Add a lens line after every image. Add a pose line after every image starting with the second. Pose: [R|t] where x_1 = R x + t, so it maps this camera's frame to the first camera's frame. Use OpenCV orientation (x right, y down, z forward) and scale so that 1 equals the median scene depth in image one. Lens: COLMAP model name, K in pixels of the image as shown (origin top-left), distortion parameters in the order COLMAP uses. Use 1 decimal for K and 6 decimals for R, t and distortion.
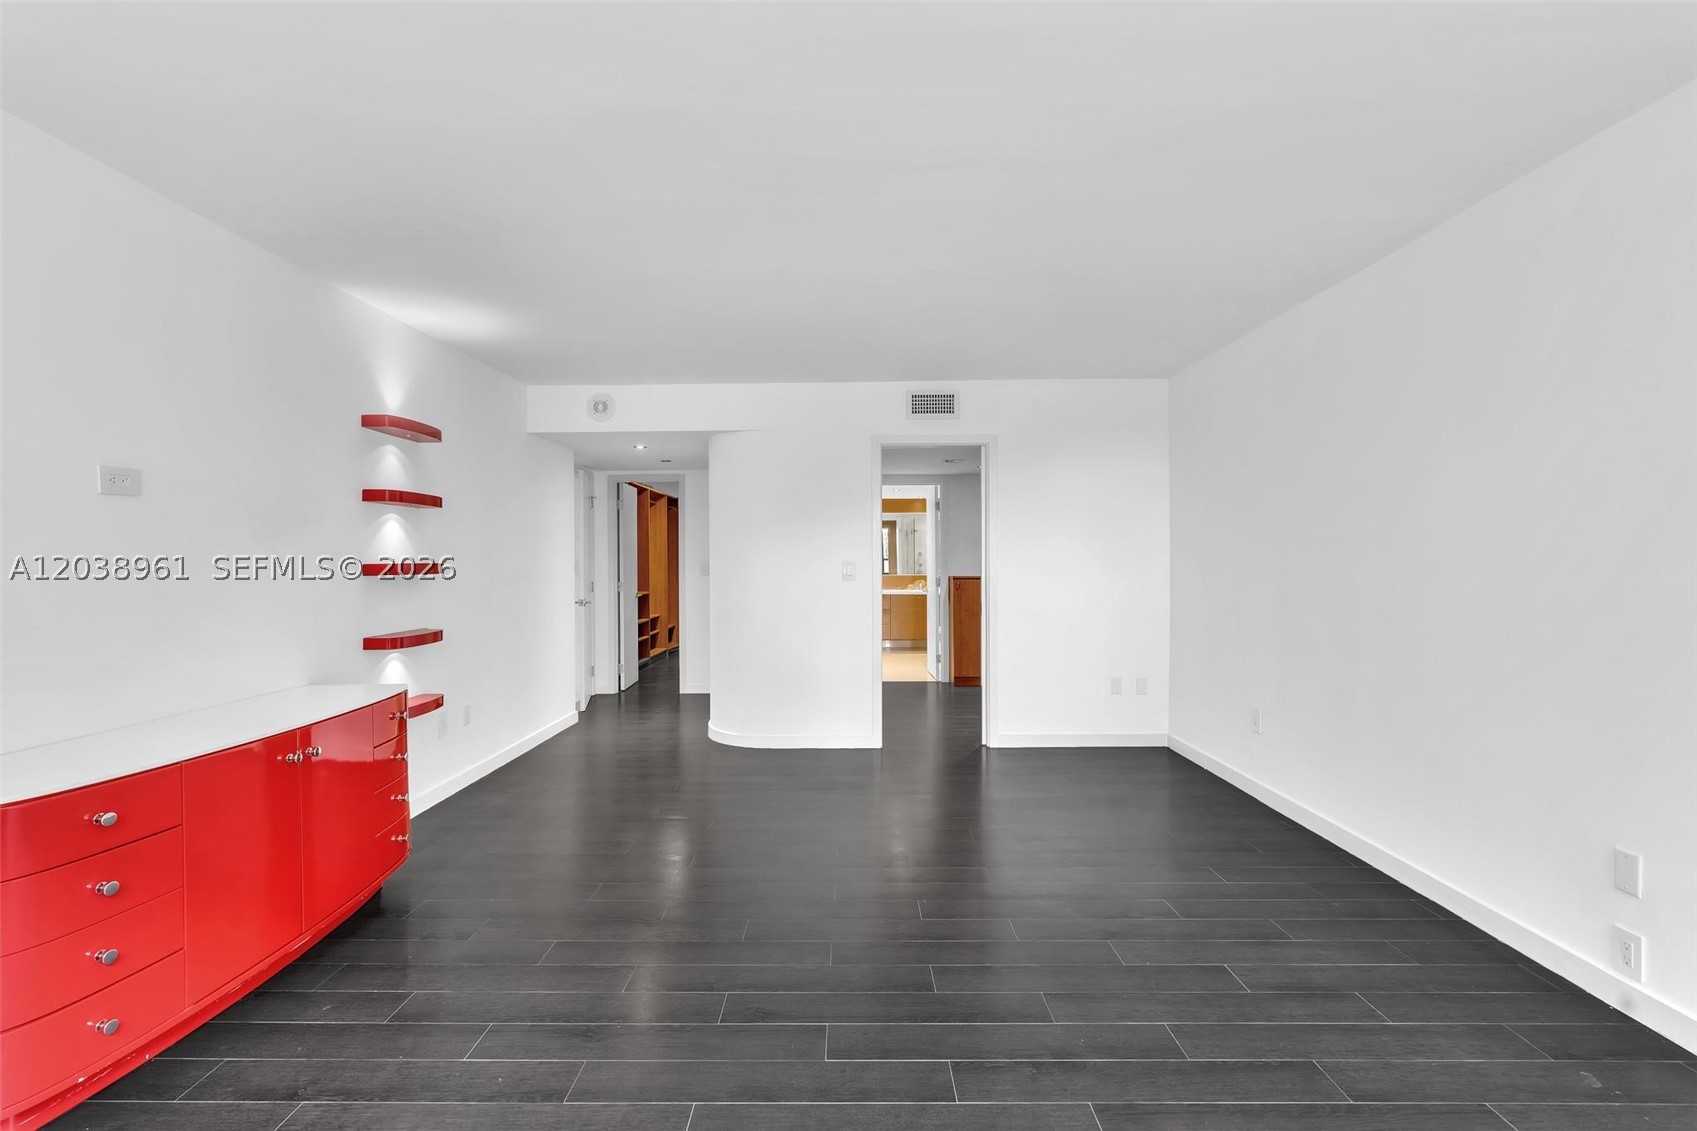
lens RADIAL K [[758.5, 0, 843.8], [0, 758.5, 562.8], [0, 0, 1]] dist [-0.003599, 0.000585]
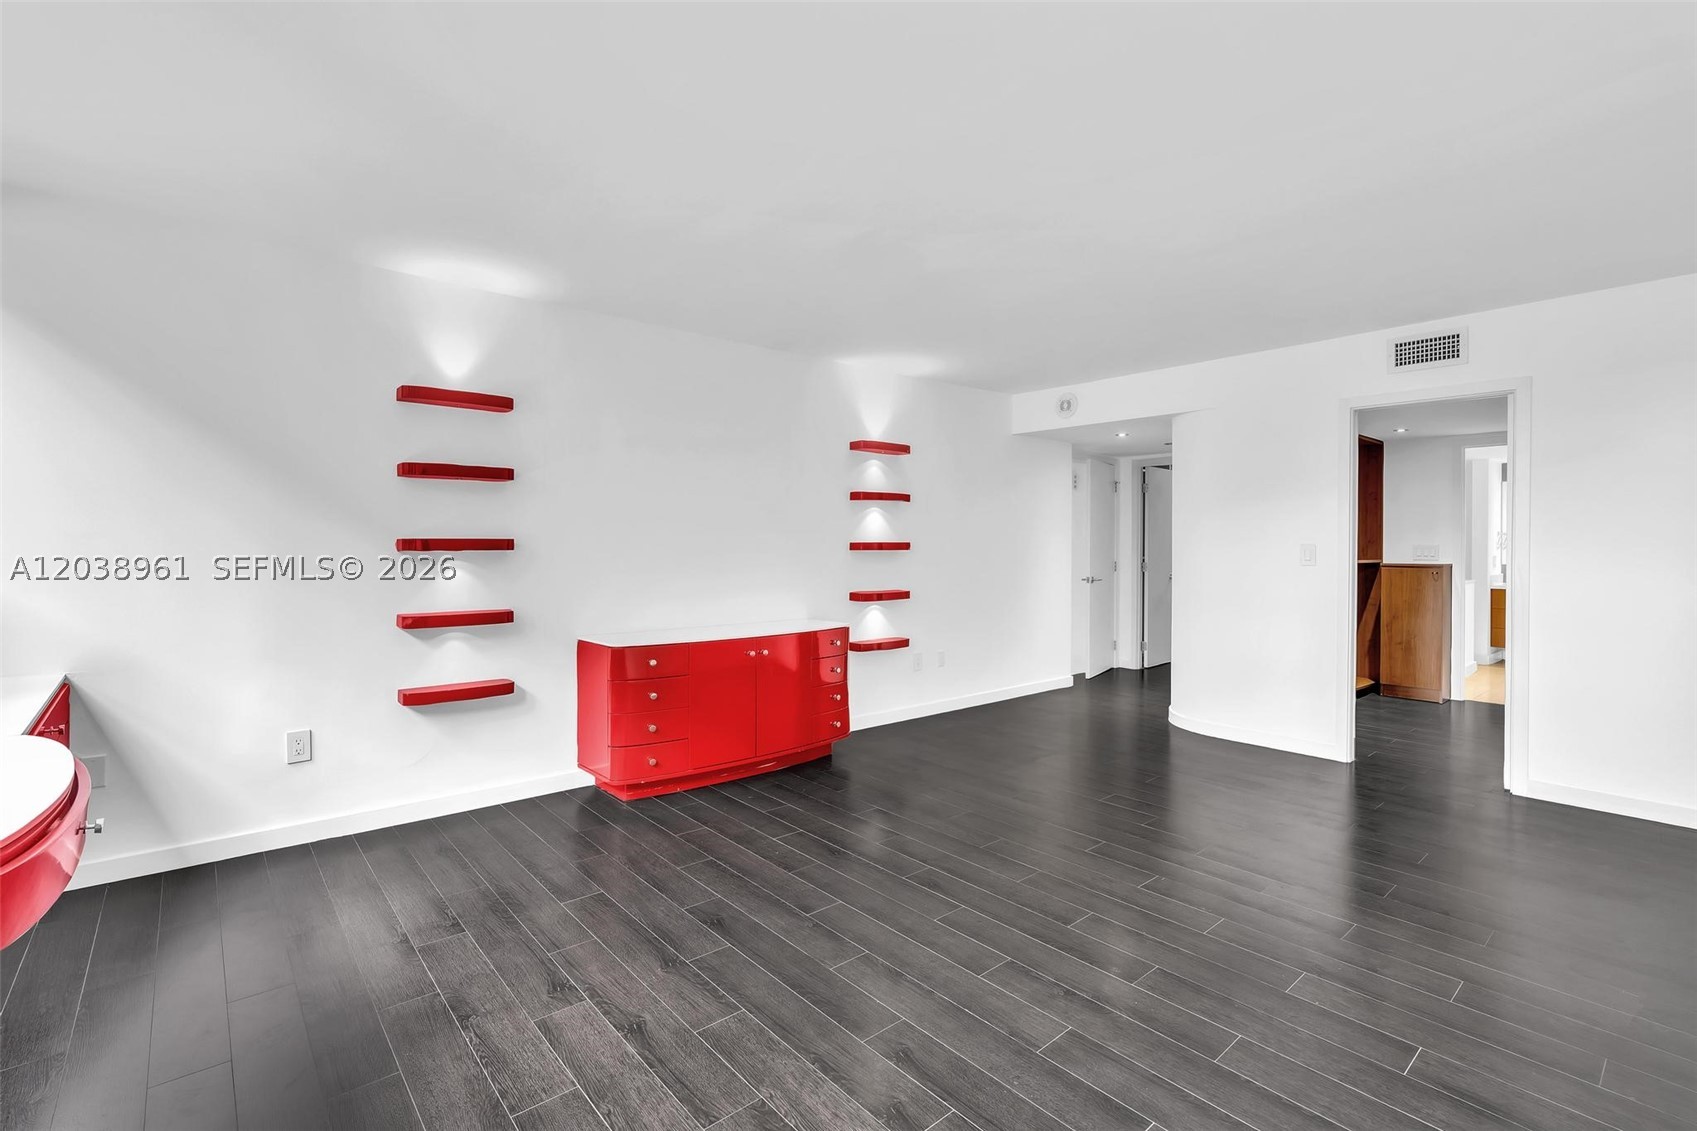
lens RADIAL K [[773.3, 0, 847.5], [0, 773.3, 539.2], [0, 0, 1]] dist [0.001288, 0.000850]
pose [[0.659222, 0.005061, -0.751931, 0.333589], [-0.009459, 0.999954, -0.001562, -0.001392], [0.751889, 0.008143, 0.659240, -0.003497]]
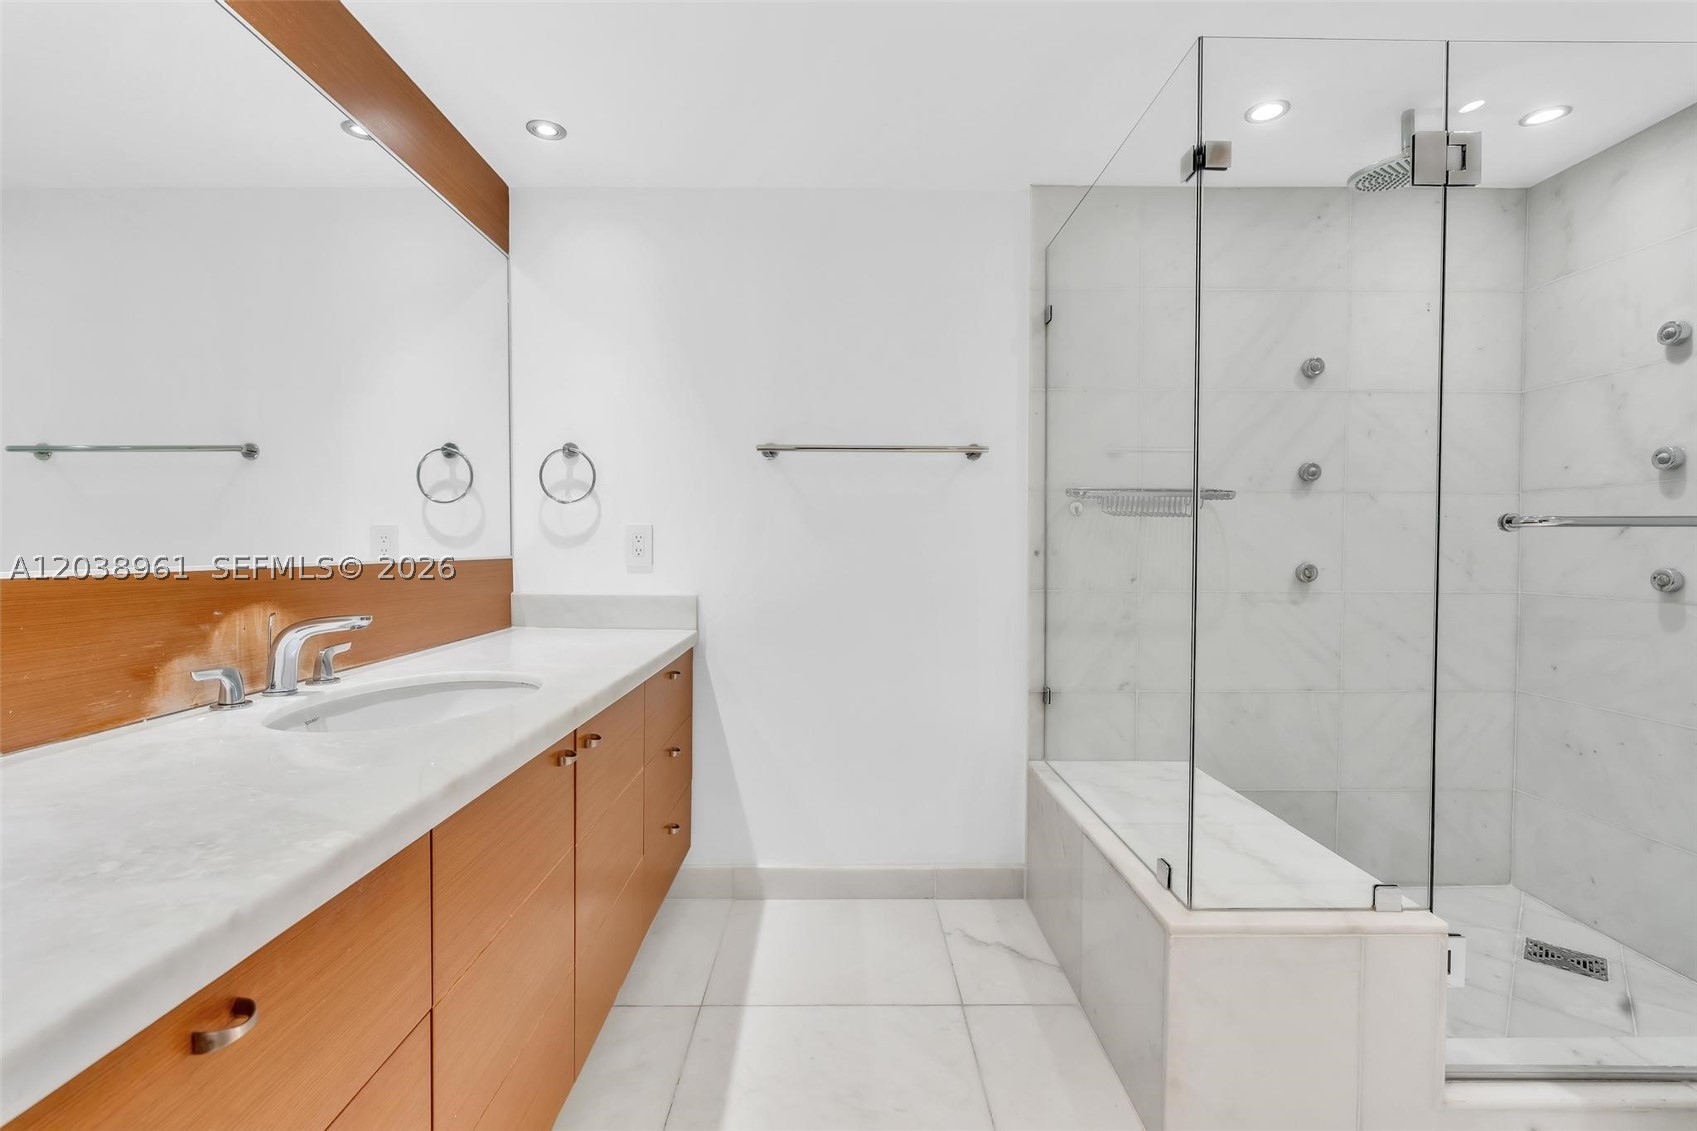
lens RADIAL K [[758.5, 0, 843.8], [0, 758.5, 562.8], [0, 0, 1]] dist [-0.003599, 0.000585]
pose [[-0.019959, -0.021663, 0.999566, -0.026884], [-0.002058, 0.999764, 0.021627, 0.026913], [-0.999799, -0.001626, -0.019999, 1.904385]]
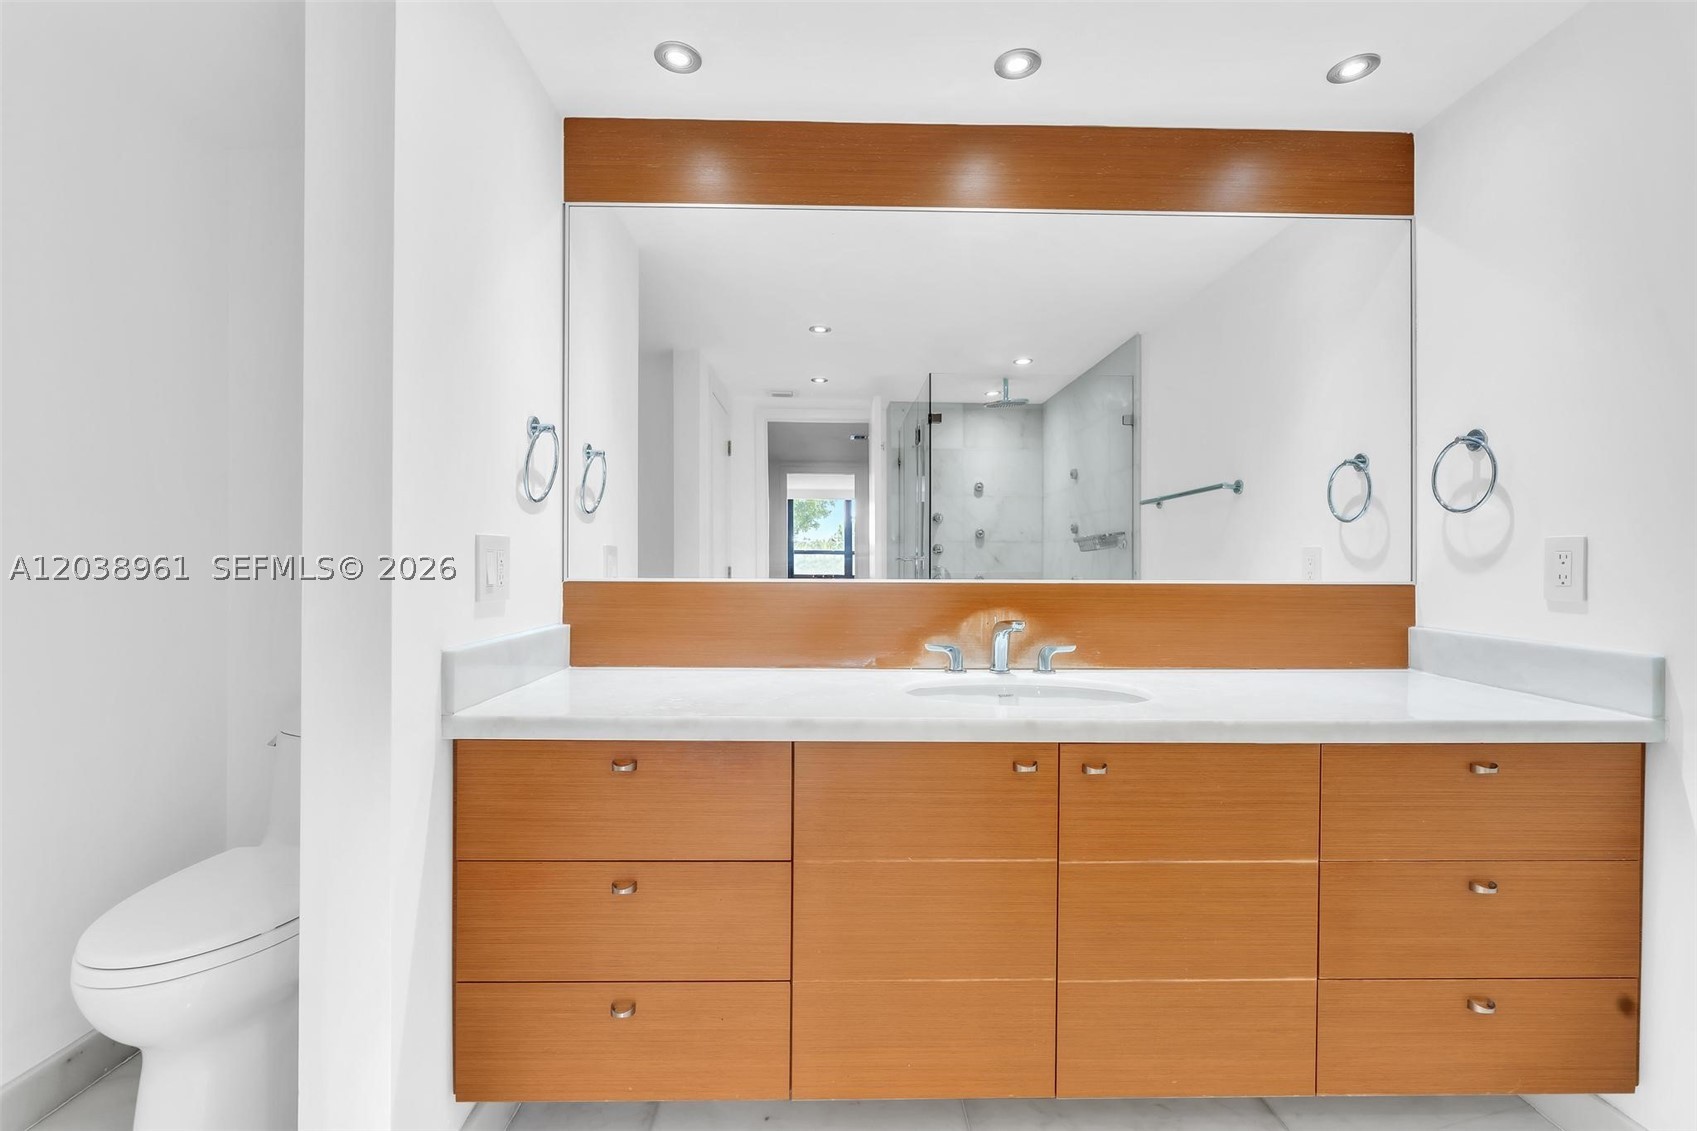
lens RADIAL K [[758.5, 0, 843.8], [0, 758.5, 562.8], [0, 0, 1]] dist [-0.003599, 0.000585]
pose [[0.999681, 0.005034, 0.024750, 0.134350], [-0.004996, 0.999986, -0.001597, 0.025890], [-0.024758, 0.001473, 0.999692, 1.743004]]
